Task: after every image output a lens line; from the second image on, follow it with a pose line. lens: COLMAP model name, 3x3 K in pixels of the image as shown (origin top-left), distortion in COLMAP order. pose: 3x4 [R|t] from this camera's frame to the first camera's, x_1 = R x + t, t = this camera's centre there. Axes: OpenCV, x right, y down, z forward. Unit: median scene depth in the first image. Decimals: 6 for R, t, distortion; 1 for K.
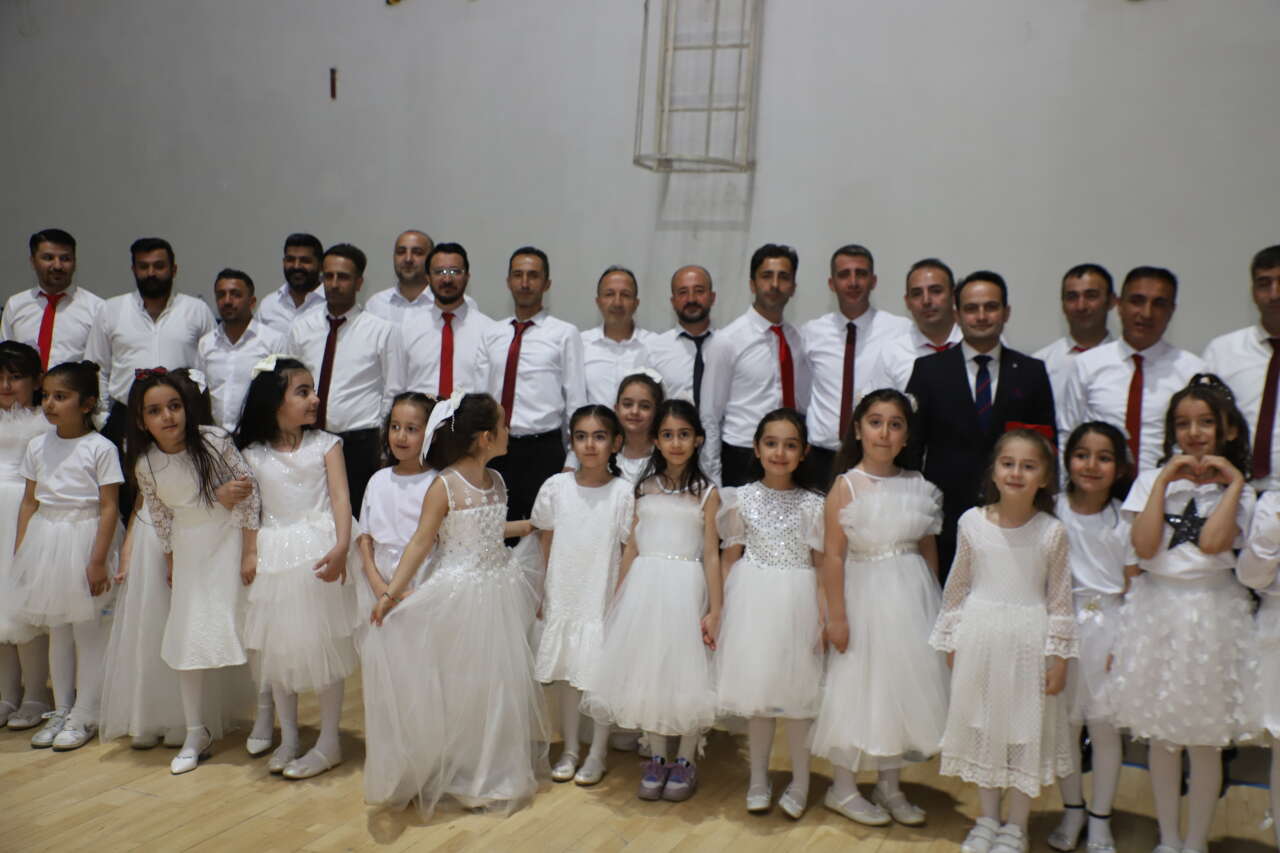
lens RADIAL K [[1390.4, 0, 640.0], [0, 1390.4, 426.5], [0, 0, 1]] dist [0.162817, -0.003693]
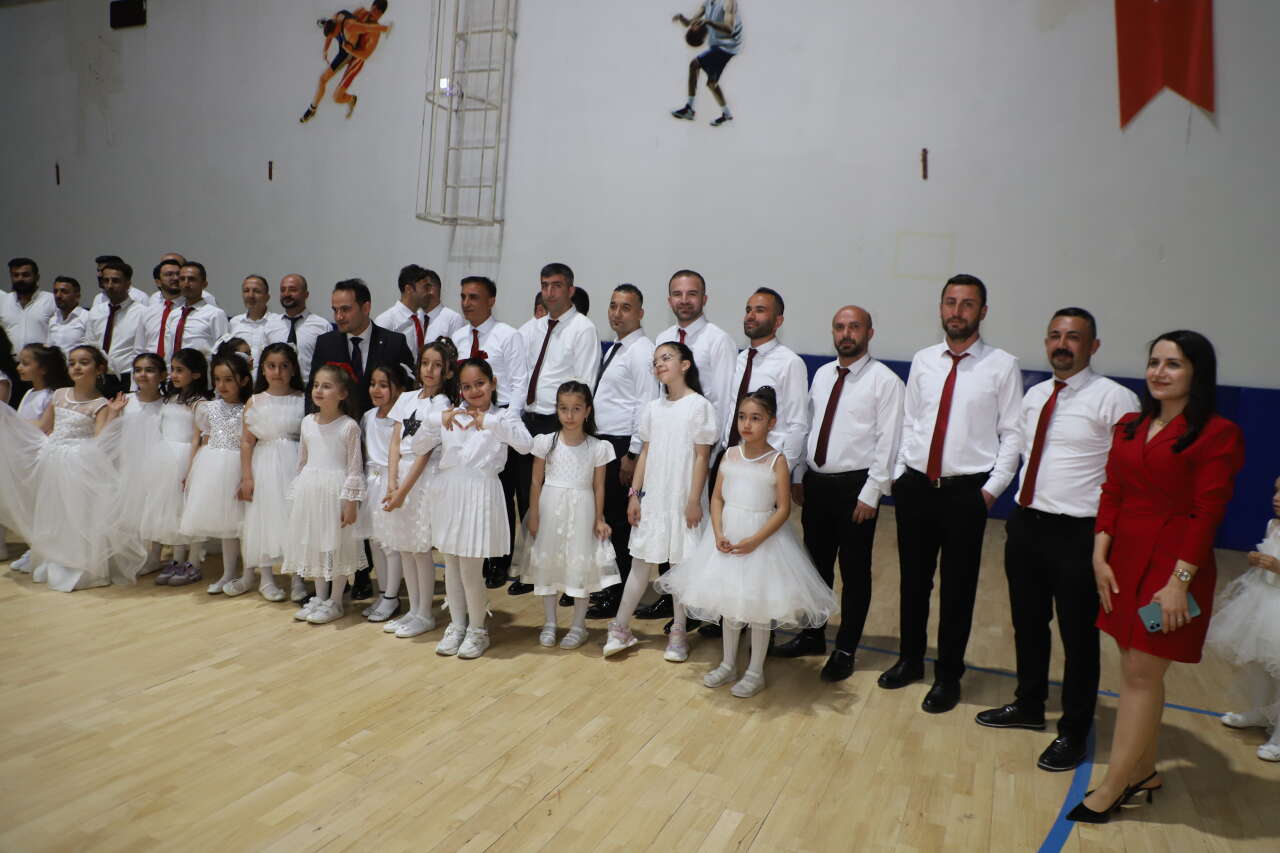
lens RADIAL K [[904.9, 0, 640.0], [0, 904.9, 426.5], [0, 0, 1]] dist [-0.012105, -0.001251]
pose [[0.999578, 0.018624, -0.022280, 0.474725], [-0.018006, 0.999457, 0.027602, 0.026588], [0.022782, -0.027190, 0.999371, -0.053737]]
